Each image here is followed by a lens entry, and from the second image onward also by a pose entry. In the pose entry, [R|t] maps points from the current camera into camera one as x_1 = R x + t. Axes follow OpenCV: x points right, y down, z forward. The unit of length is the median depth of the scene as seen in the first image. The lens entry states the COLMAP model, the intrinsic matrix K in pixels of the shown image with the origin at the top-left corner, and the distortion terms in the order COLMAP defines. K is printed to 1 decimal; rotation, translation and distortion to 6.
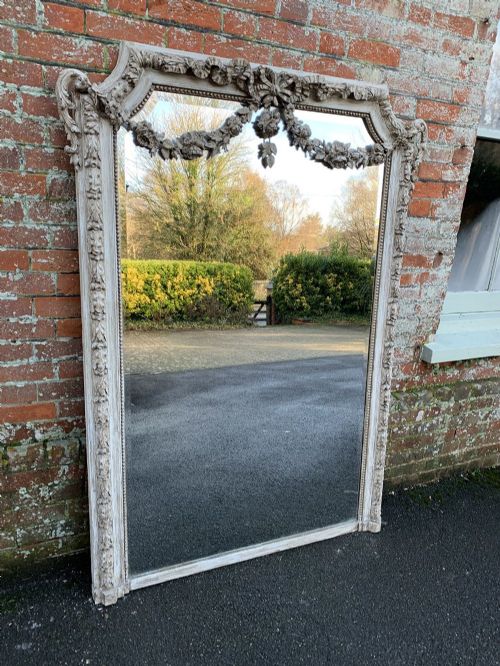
lens RADIAL K [[341.2, 0, 245.0], [0, 341.2, 335.1], [0, 0, 1]] dist [0.004626, -0.001451]
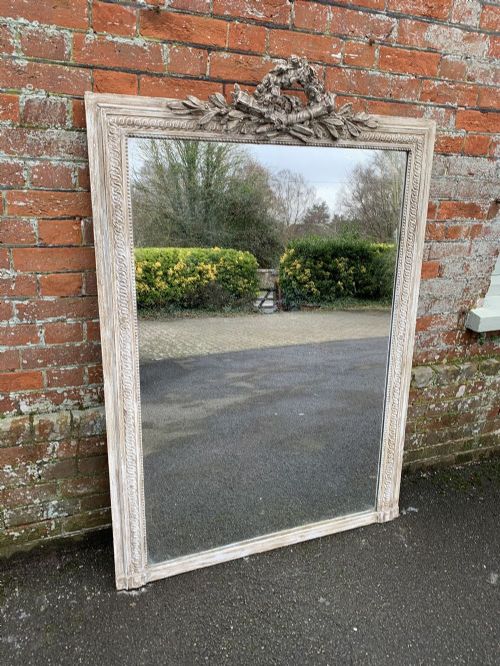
lens RADIAL K [[337.2, 0, 246.5], [0, 337.2, 318.3], [0, 0, 1]] dist [0.001793, -0.000768]
pose [[0.998583, 0.016199, -0.050690, 0.005814], [-0.012946, 0.997875, 0.063861, 0.001808], [0.051617, -0.063114, 0.996671, 0.176638]]
